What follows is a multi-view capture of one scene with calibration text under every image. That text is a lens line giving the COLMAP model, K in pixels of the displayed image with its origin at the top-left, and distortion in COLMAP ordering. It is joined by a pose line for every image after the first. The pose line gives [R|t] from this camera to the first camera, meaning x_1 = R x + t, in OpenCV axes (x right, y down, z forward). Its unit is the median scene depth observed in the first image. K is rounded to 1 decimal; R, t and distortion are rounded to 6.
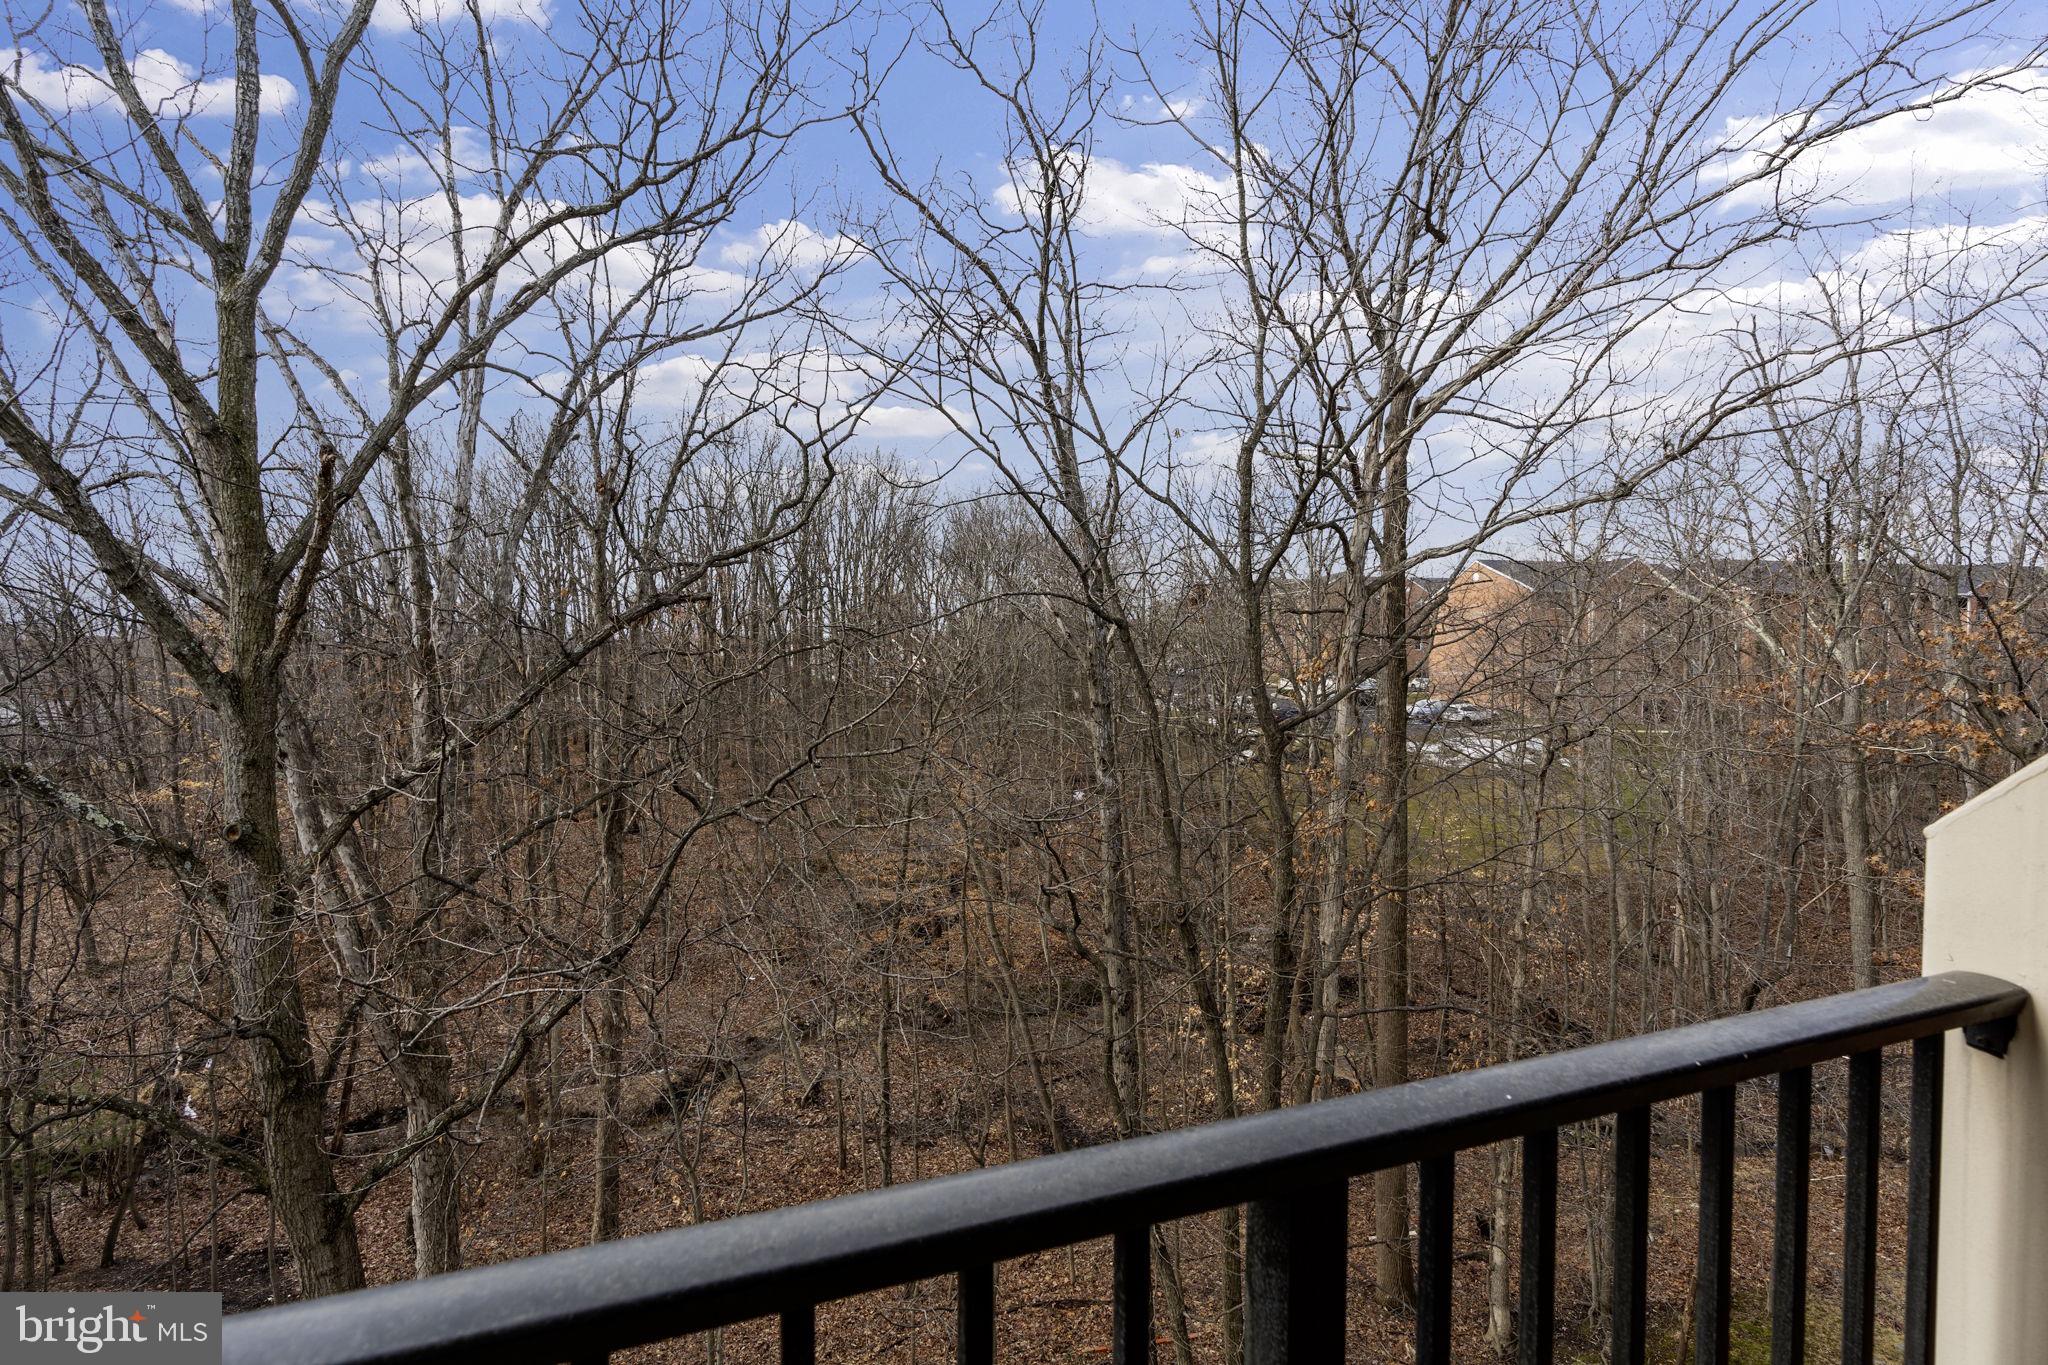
lens RADIAL K [[923.6, 0, 1019.4], [0, 923.6, 675.9], [0, 0, 1]] dist [-0.001870, 0.000422]
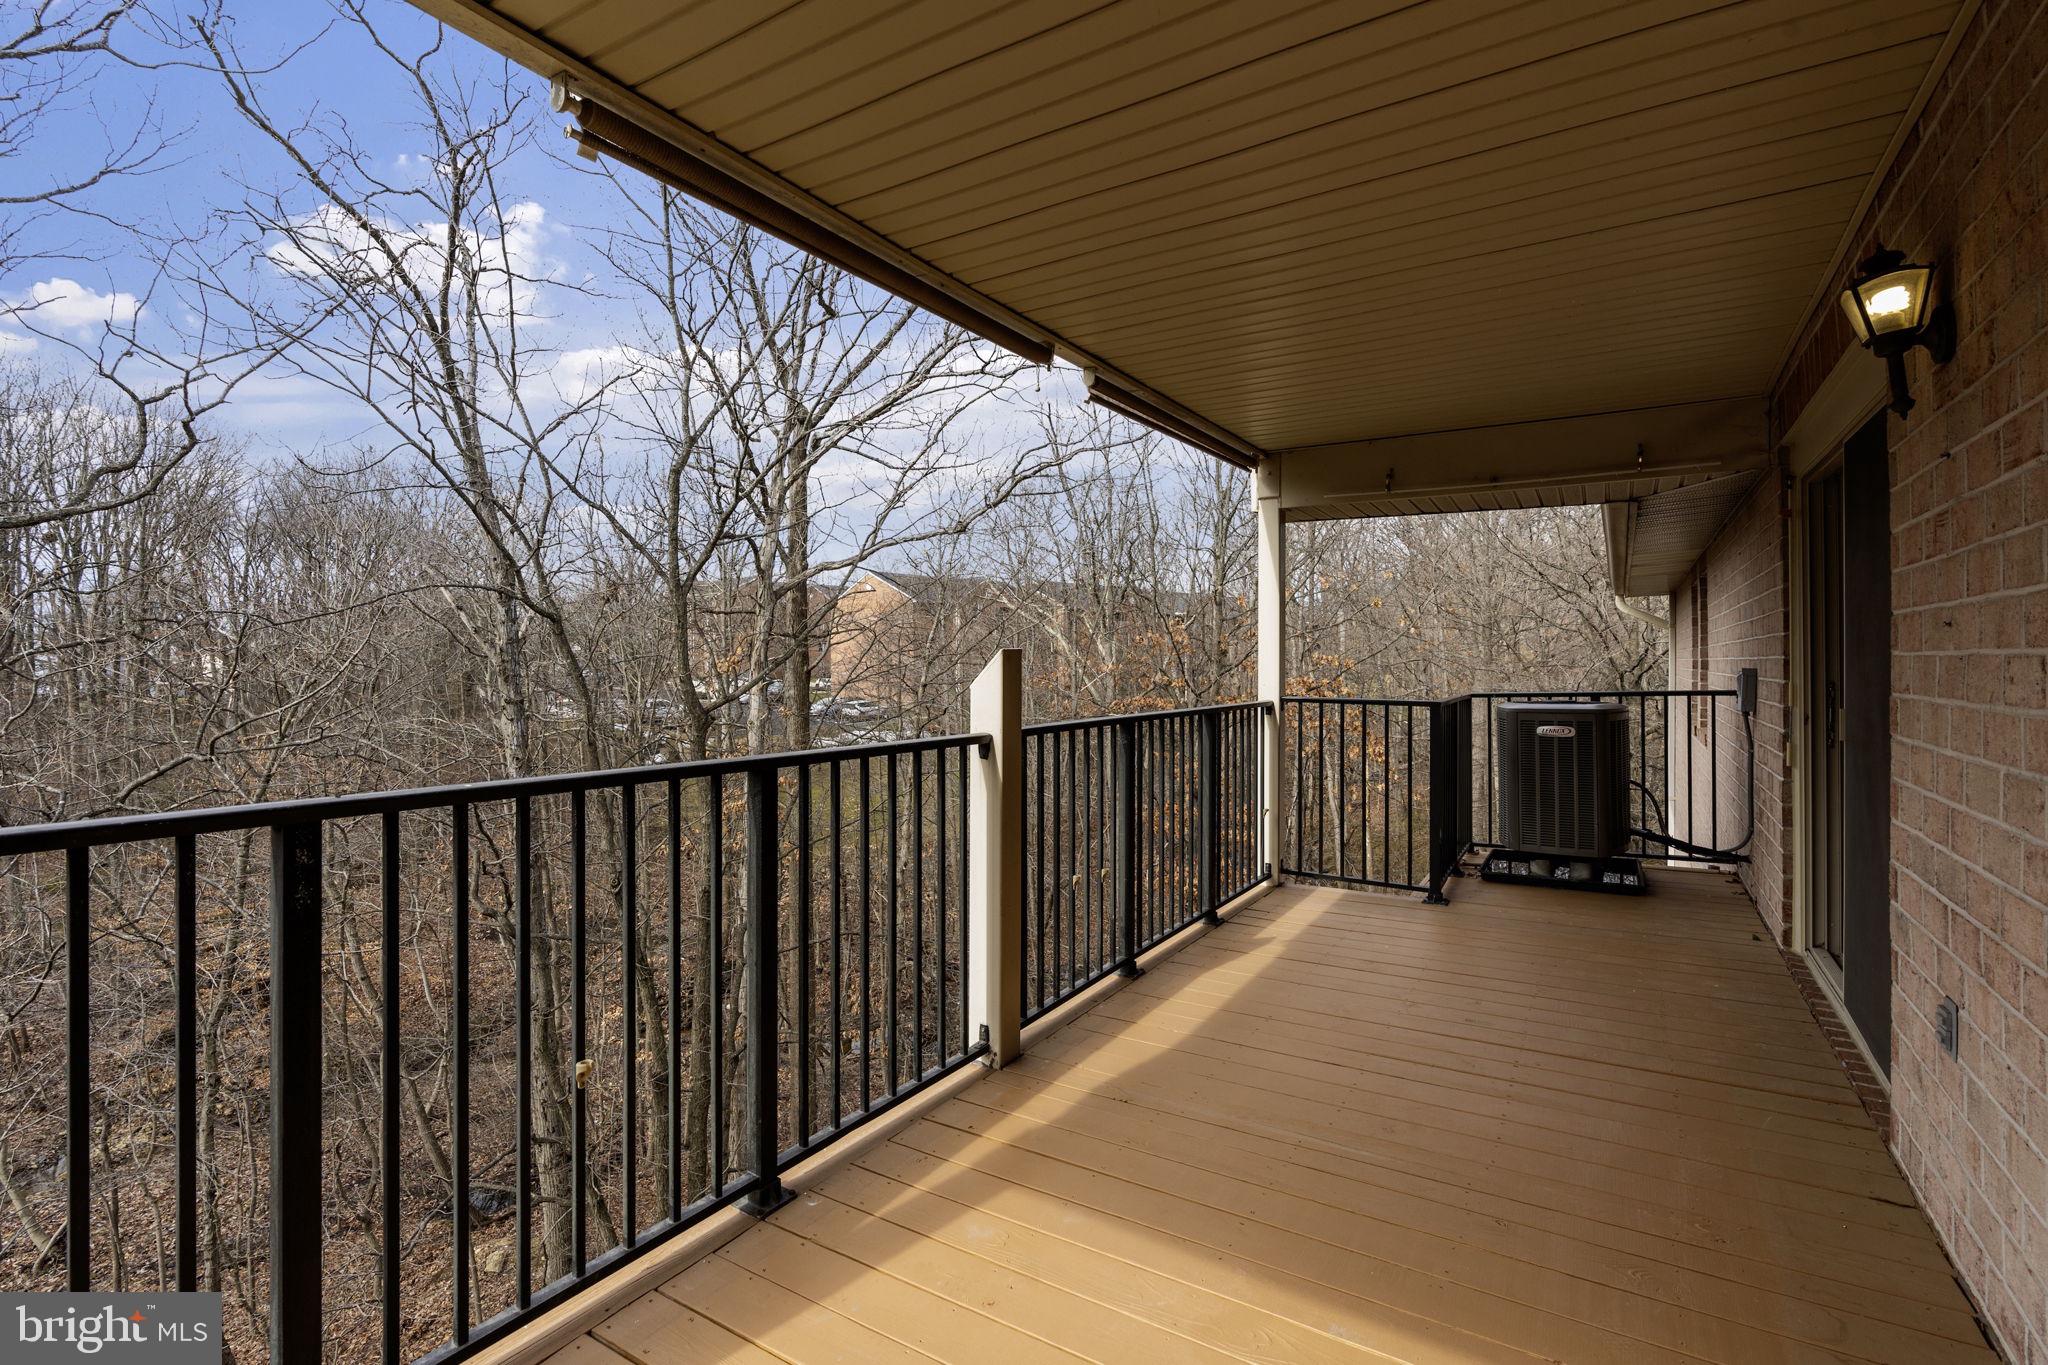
lens RADIAL K [[933.6, 0, 1024.4], [0, 933.6, 658.2], [0, 0, 1]] dist [-0.001403, 0.000358]
pose [[0.812172, -0.002412, 0.583413, -0.054227], [0.014846, 0.999753, -0.016534, 0.011275], [-0.583229, 0.022089, 0.812008, -0.134179]]
